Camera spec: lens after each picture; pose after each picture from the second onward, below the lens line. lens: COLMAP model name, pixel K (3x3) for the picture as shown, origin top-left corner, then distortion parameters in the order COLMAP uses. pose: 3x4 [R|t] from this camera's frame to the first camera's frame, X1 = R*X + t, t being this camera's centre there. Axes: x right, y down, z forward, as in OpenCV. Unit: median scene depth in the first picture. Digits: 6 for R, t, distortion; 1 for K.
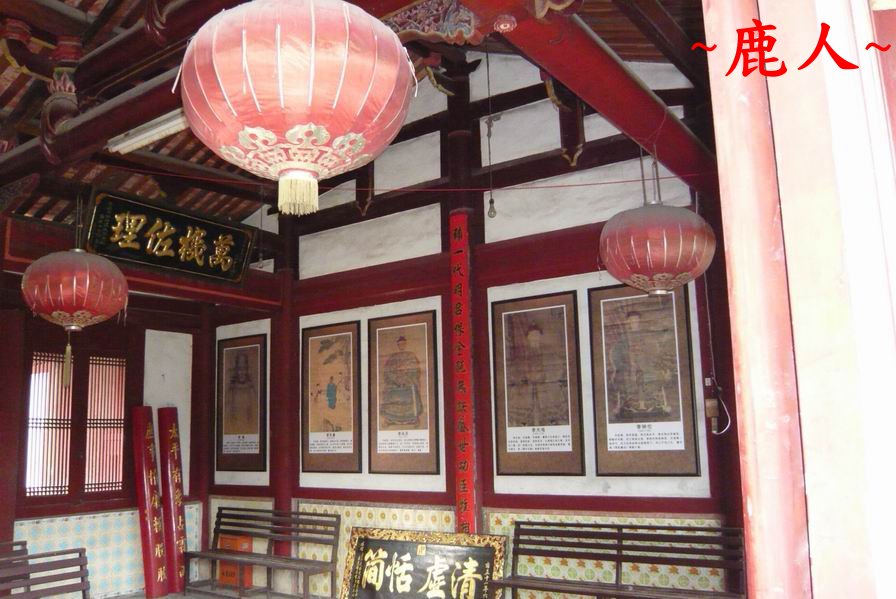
lens RADIAL K [[747.9, 0, 453.2], [0, 747.9, 317.8], [0, 0, 1]] dist [-0.086814, -0.002152]
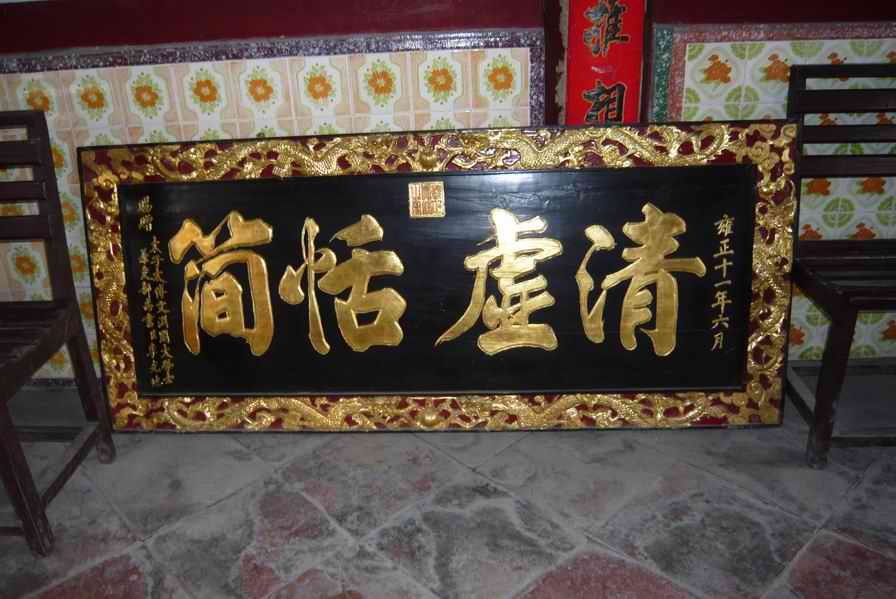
lens RADIAL K [[747.9, 0, 448.1], [0, 747.9, 304.0], [0, 0, 1]] dist [-0.086814, -0.002152]
pose [[0.831927, -0.247303, 0.496728, -0.184754], [-0.068017, 0.842990, 0.533611, 0.196935], [-0.550700, -0.477712, 0.684486, 0.786119]]
